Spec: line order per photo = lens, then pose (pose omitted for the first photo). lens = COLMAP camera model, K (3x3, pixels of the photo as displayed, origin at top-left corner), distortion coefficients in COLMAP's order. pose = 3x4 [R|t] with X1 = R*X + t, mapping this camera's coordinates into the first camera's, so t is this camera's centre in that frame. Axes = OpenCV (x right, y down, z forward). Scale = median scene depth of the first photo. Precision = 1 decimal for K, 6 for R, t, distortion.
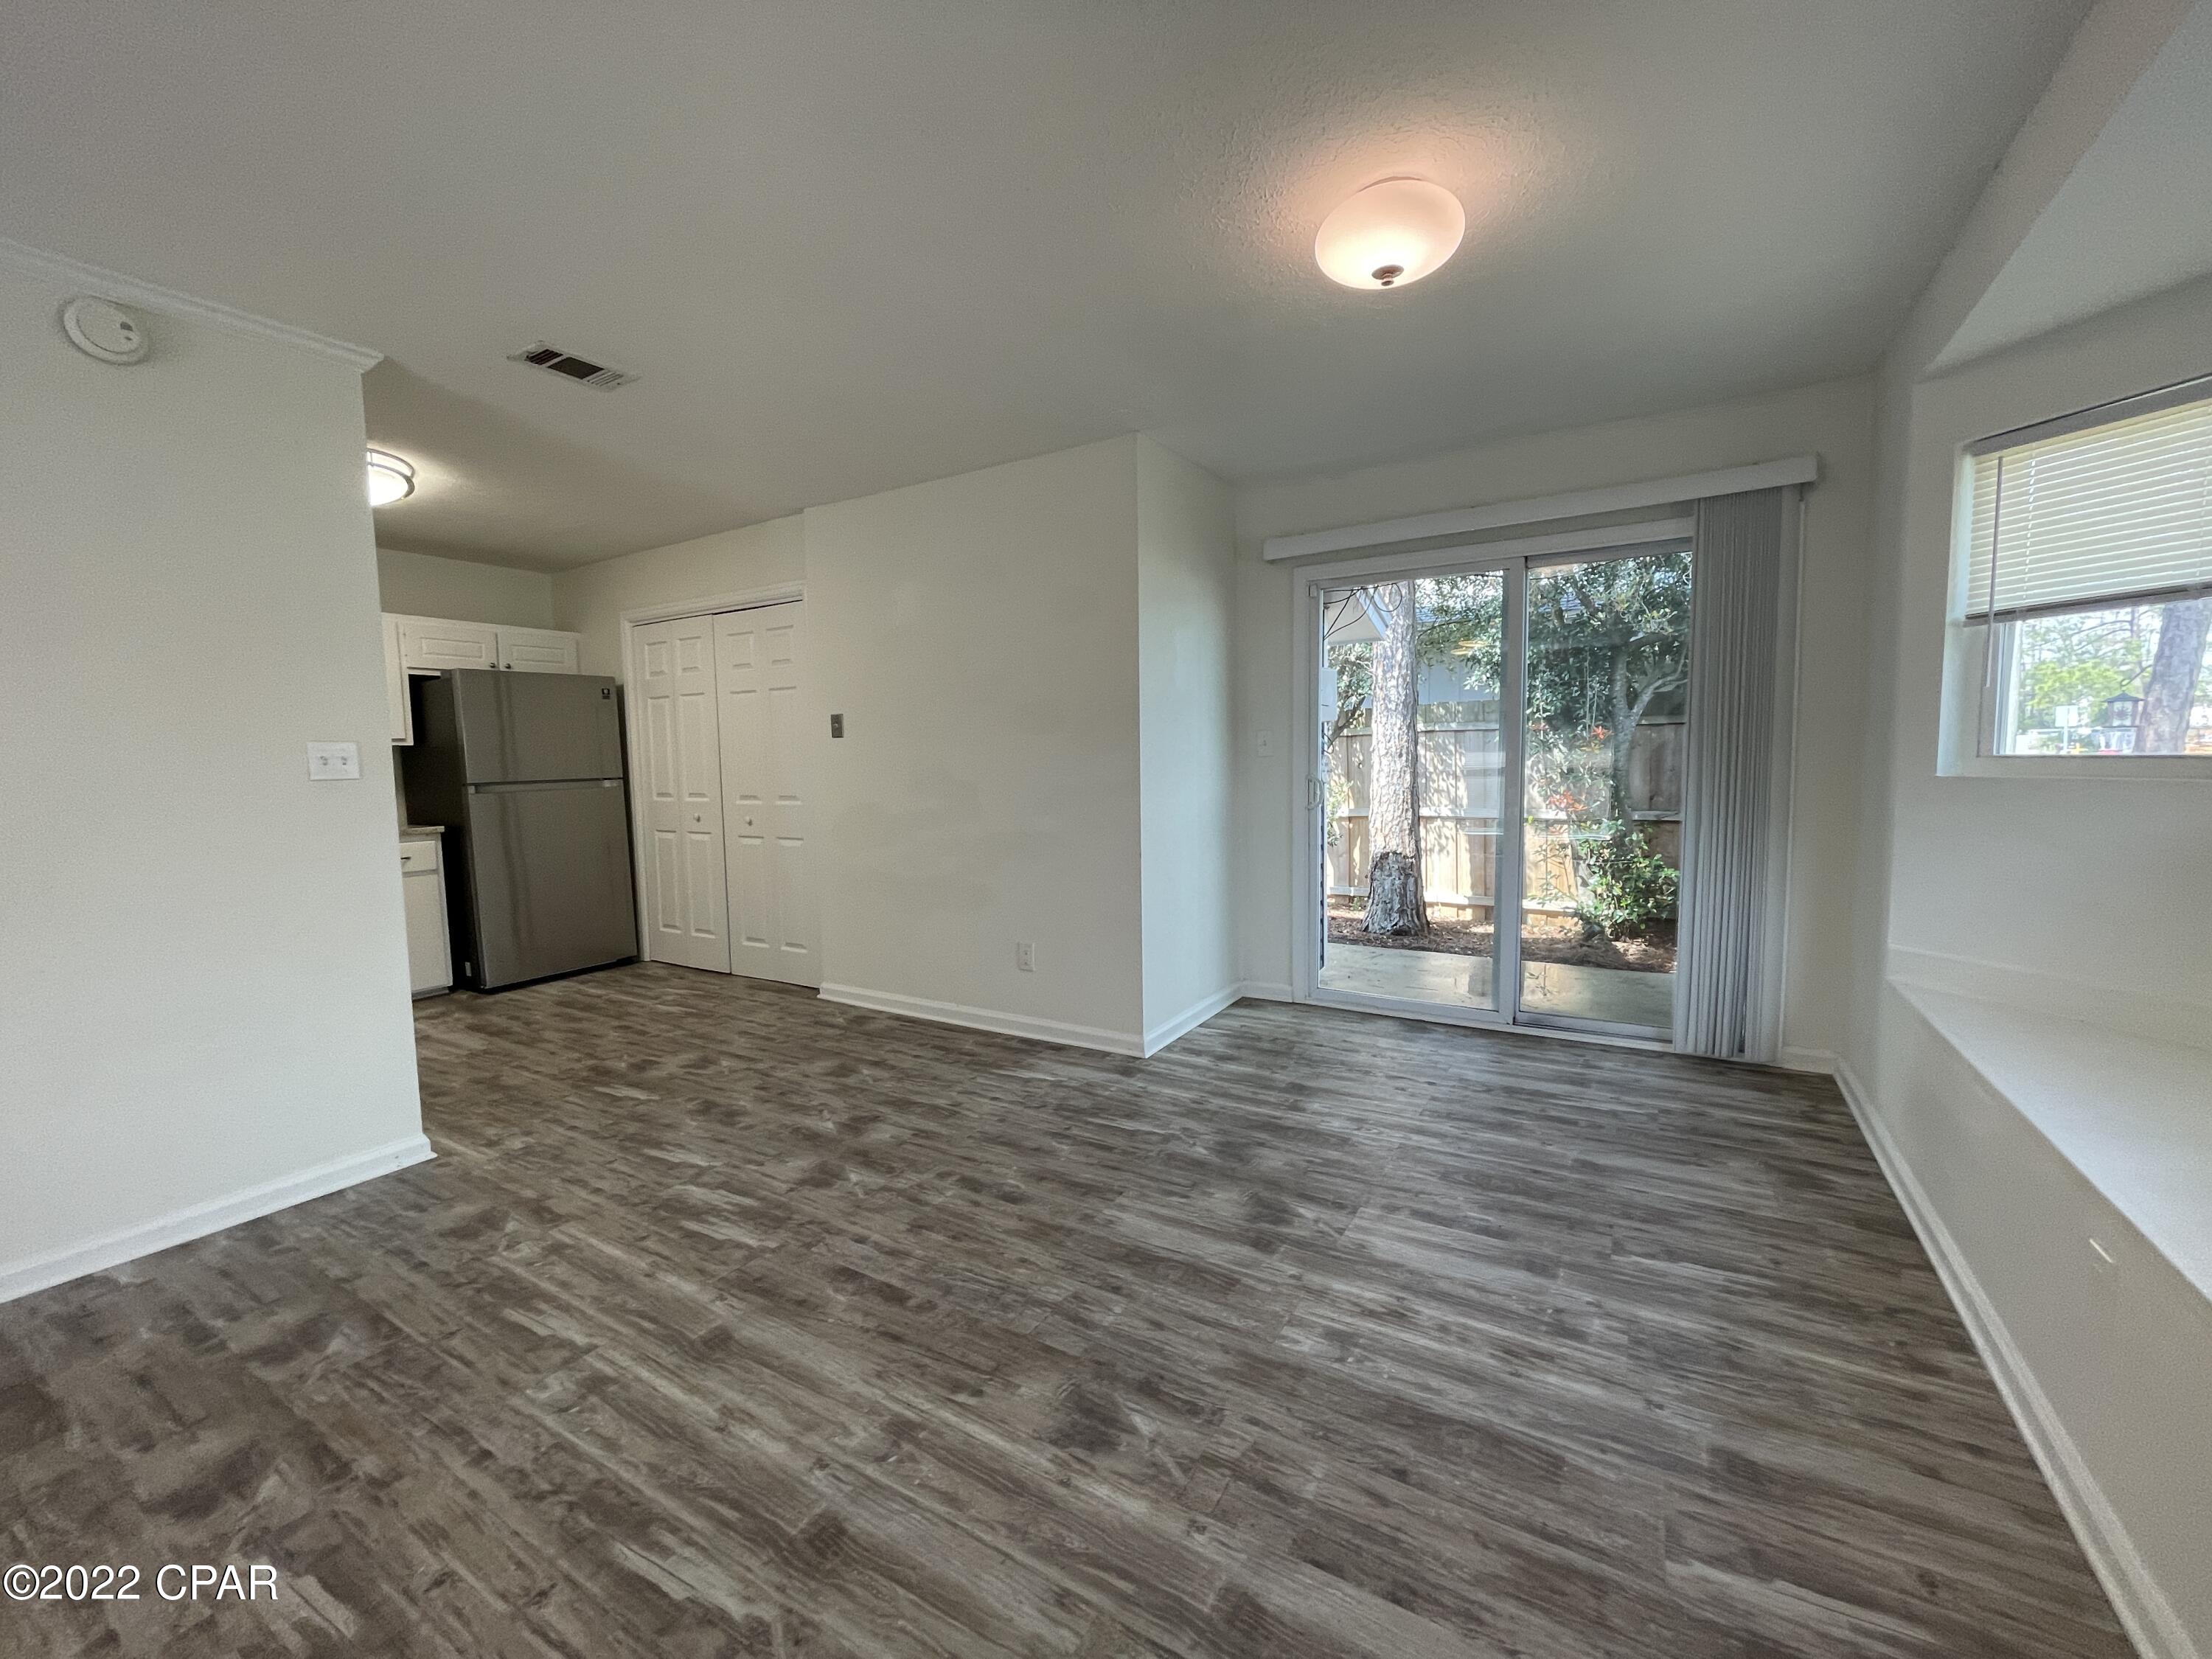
lens RADIAL K [[890.9, 0, 1104.1], [0, 890.9, 839.0], [0, 0, 1]] dist [-0.001596, 0.000212]
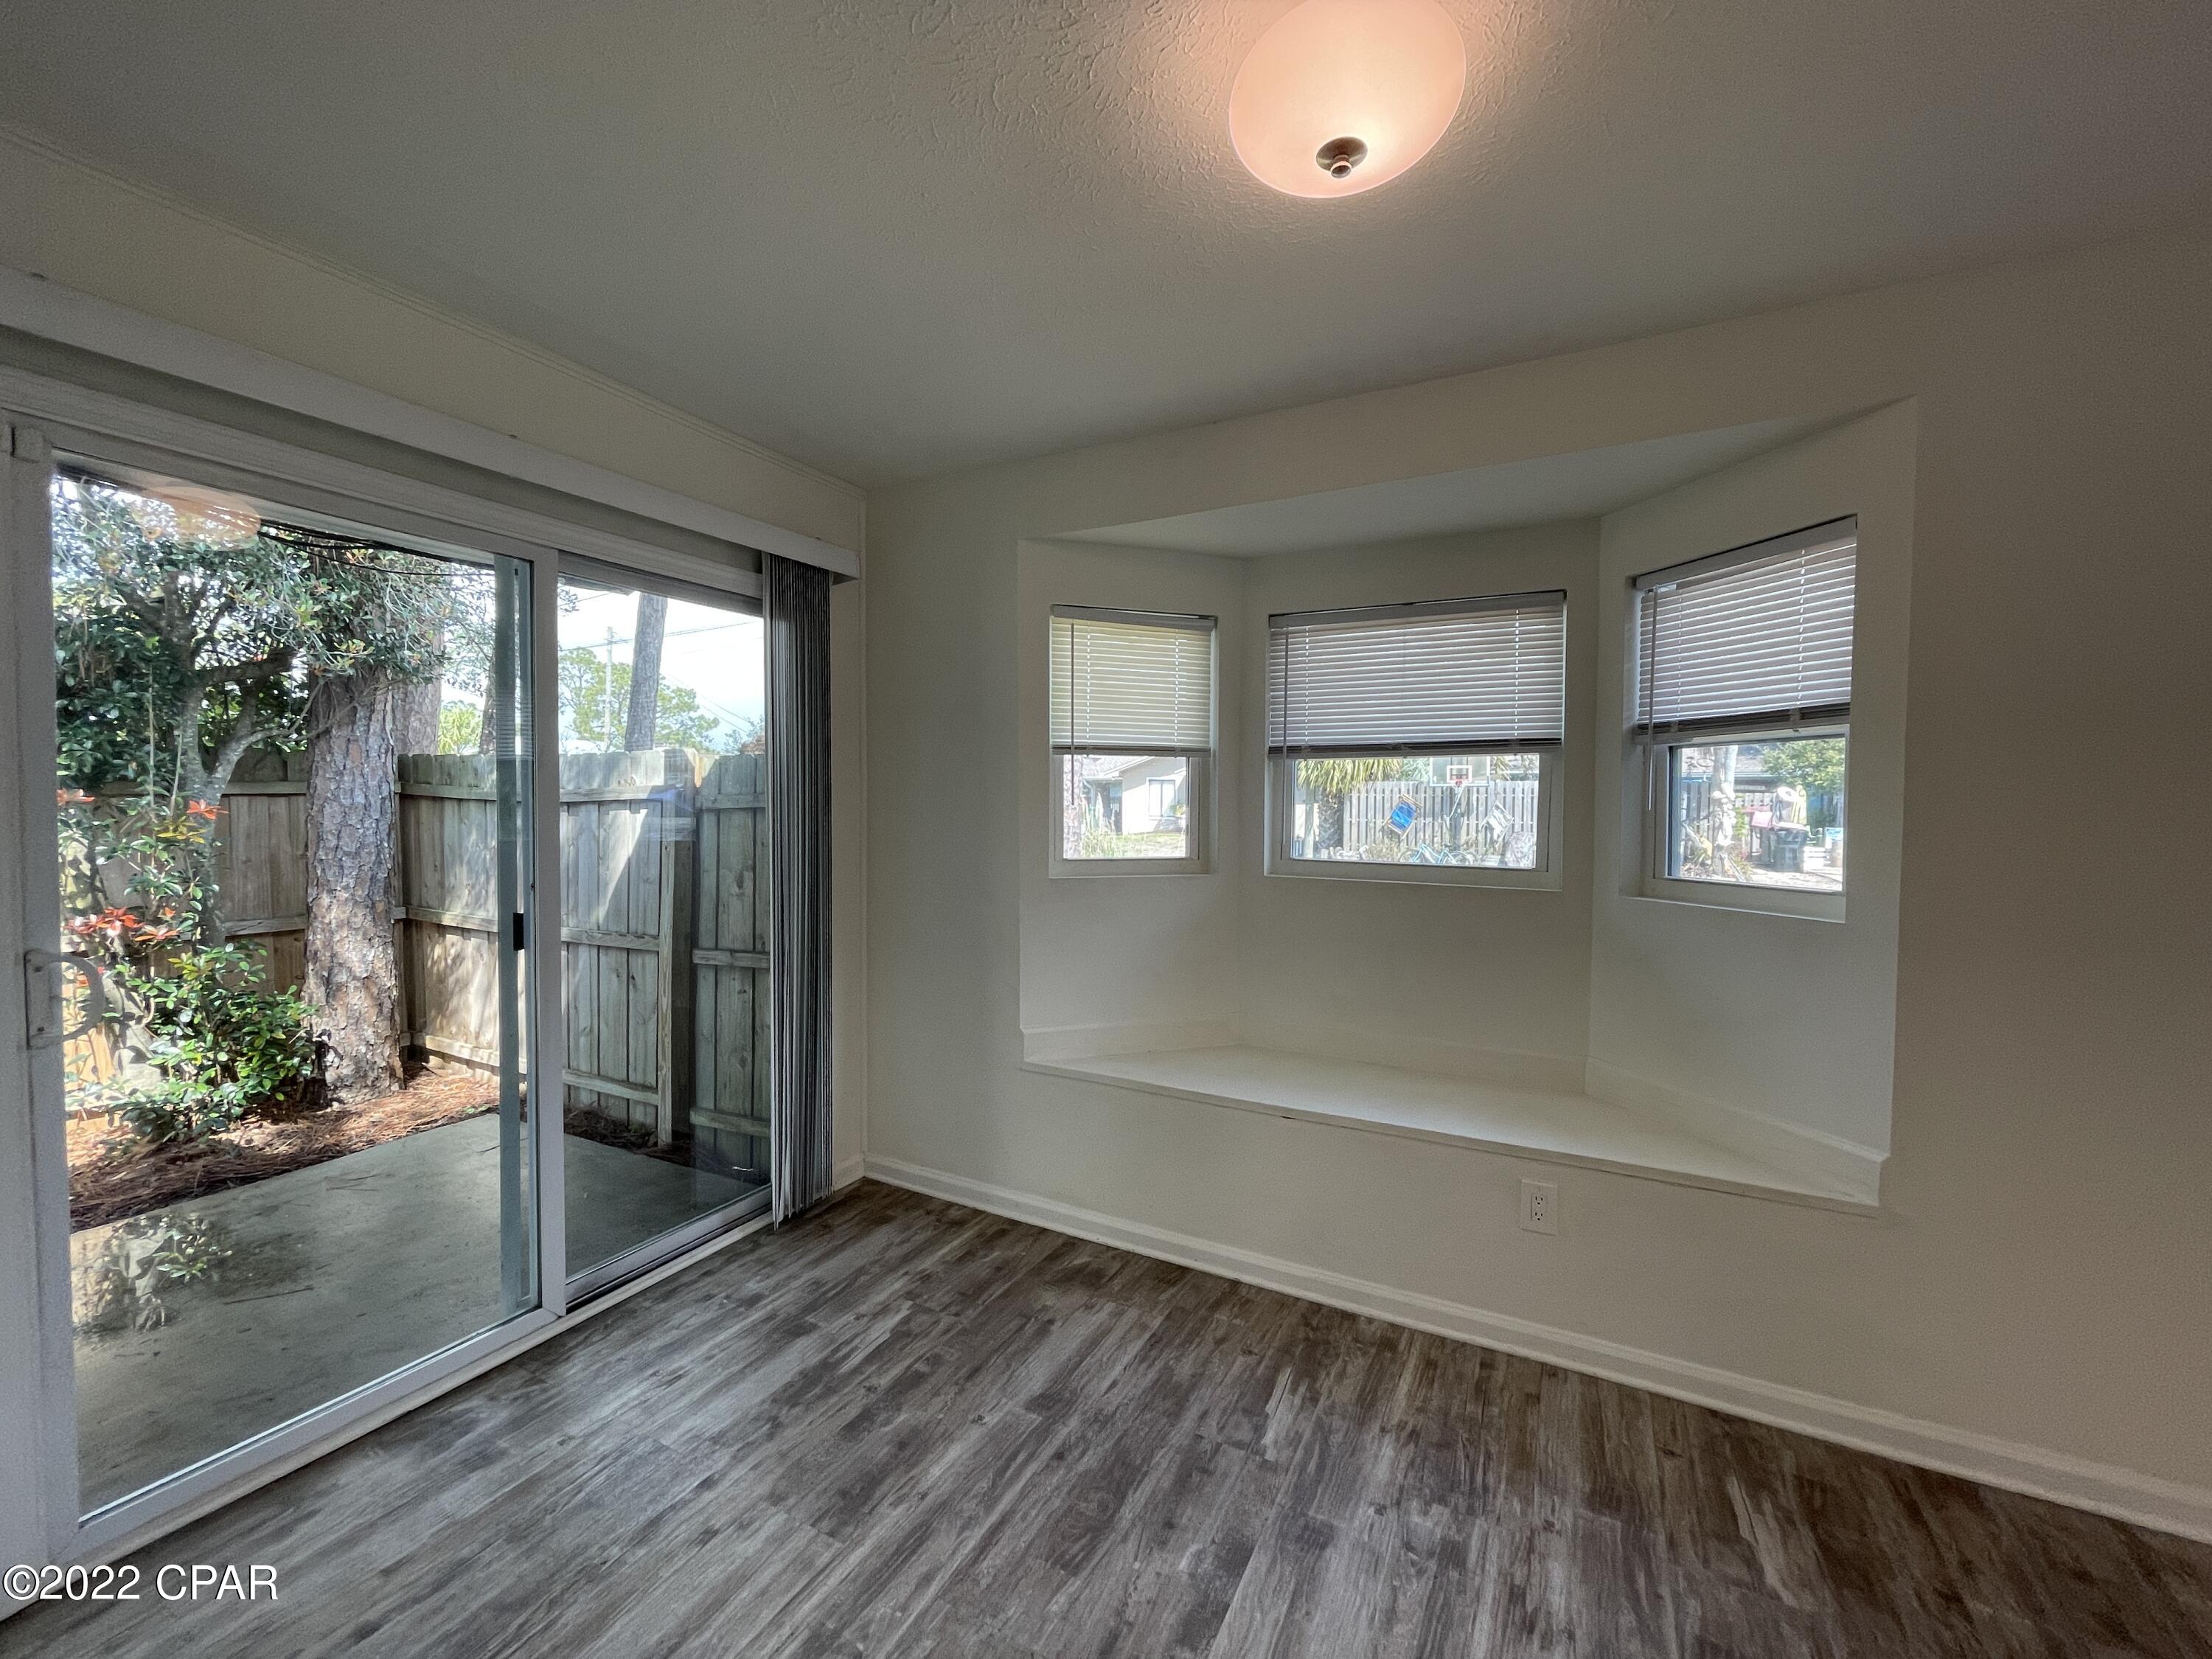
lens RADIAL K [[890.9, 0, 1102.3], [0, 890.9, 825.5], [0, 0, 1]] dist [-0.001596, 0.000212]
pose [[-0.064249, 0.007164, 0.997908, -0.229385], [0.081195, 0.996696, -0.001928, -0.124221], [-0.994625, 0.080902, -0.064618, 0.954438]]
